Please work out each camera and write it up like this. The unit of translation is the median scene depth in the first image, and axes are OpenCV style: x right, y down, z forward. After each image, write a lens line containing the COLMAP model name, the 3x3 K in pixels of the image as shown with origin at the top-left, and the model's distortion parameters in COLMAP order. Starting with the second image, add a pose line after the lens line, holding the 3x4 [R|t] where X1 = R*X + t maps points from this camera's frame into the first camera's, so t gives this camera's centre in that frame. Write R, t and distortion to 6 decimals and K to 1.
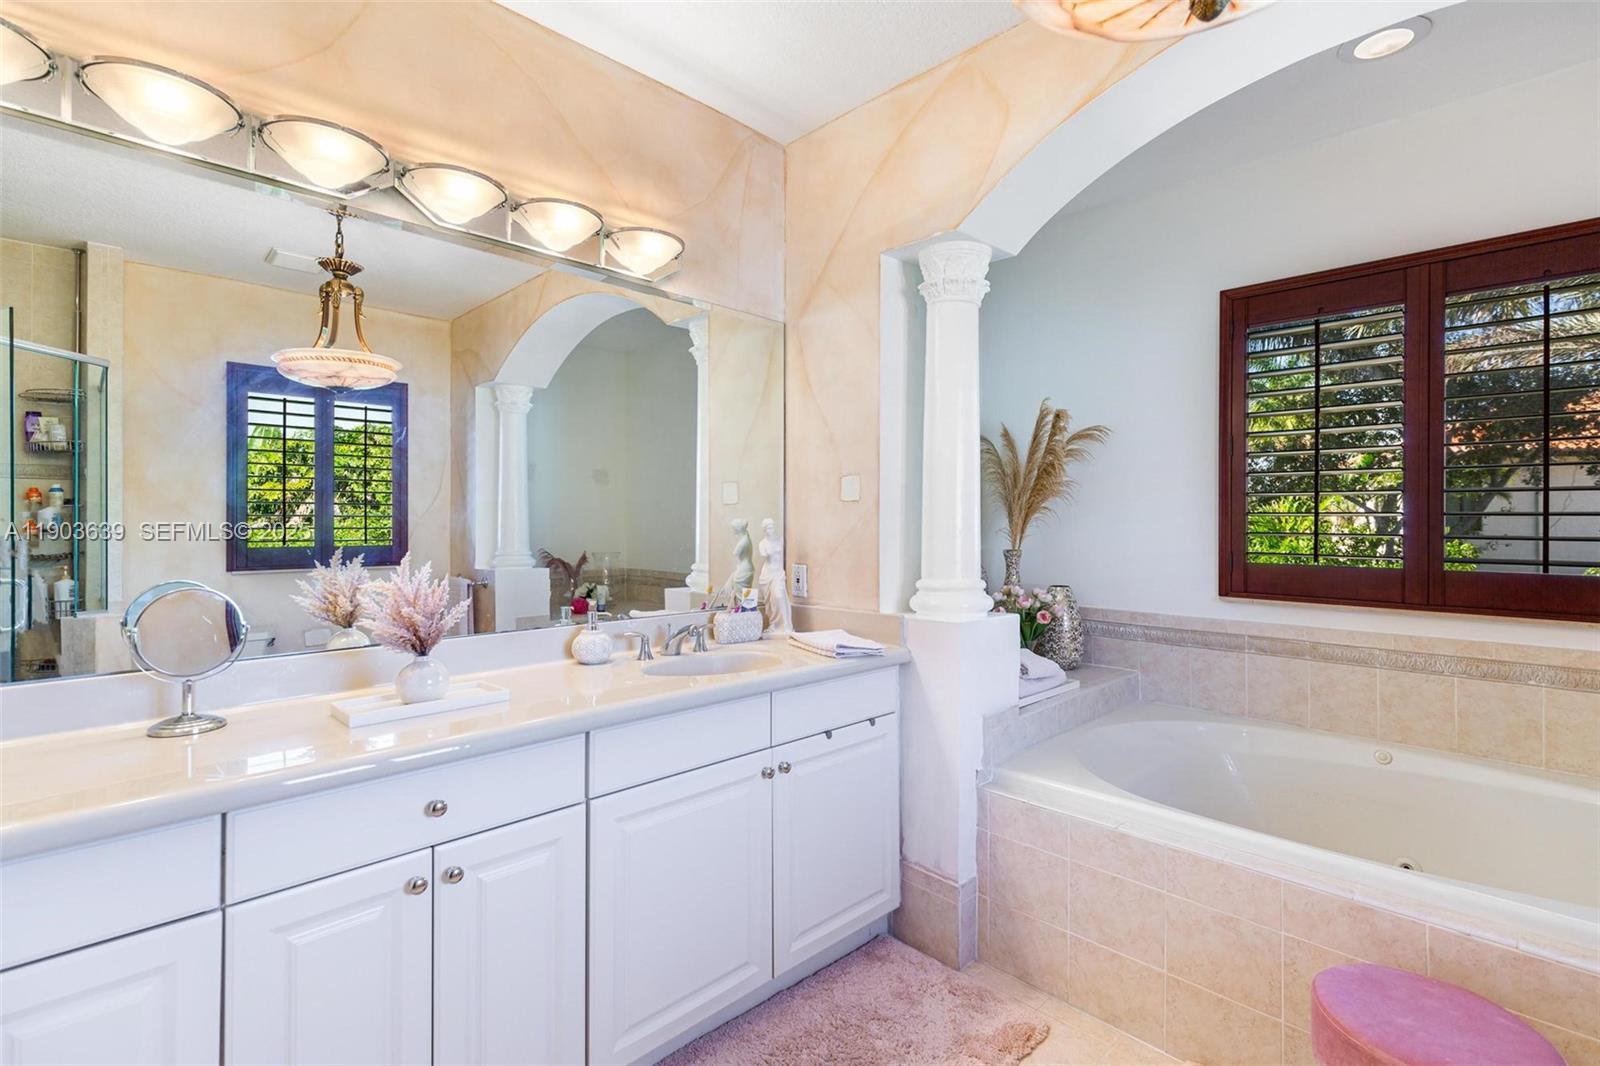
lens RADIAL K [[732.6, 0, 804.1], [0, 732.6, 515.9], [0, 0, 1]] dist [0.004866, -0.000646]
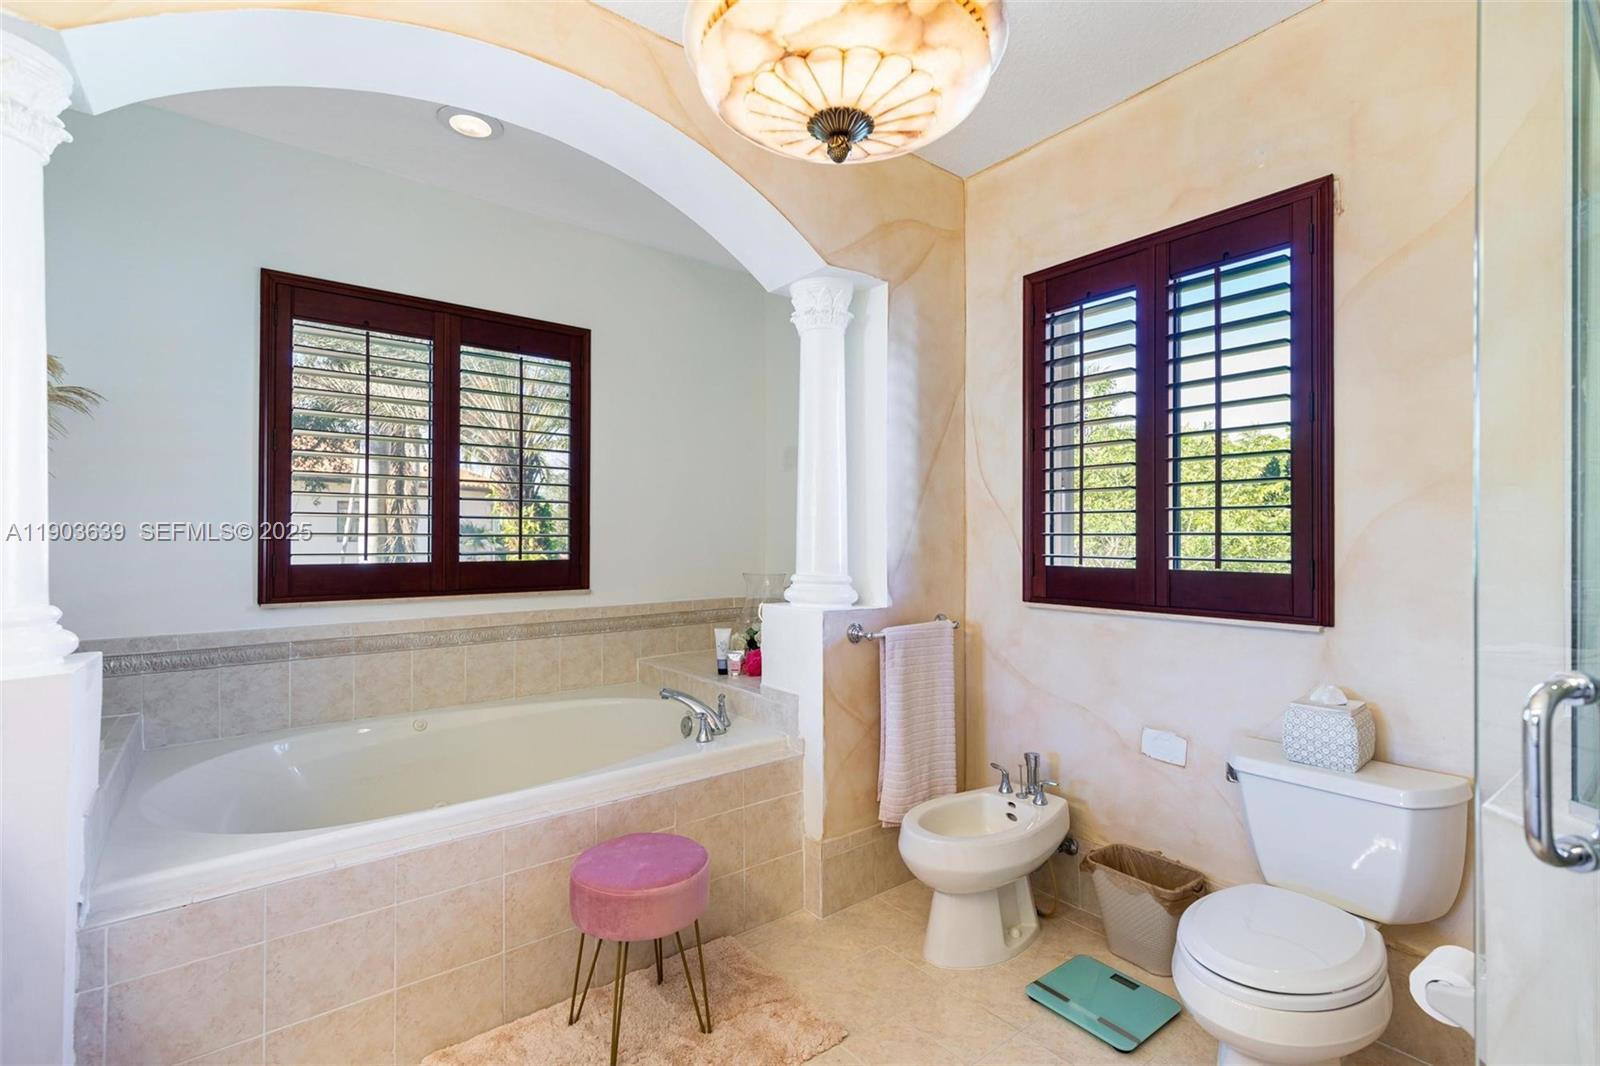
lens RADIAL K [[732.6, 0, 803.3], [0, 732.6, 537.0], [0, 0, 1]] dist [0.004866, -0.000646]
pose [[0.115607, -0.015157, 0.993179, -0.290286], [-0.013231, 0.999771, 0.016798, 0.001724], [-0.993207, -0.015083, 0.115380, 0.253941]]
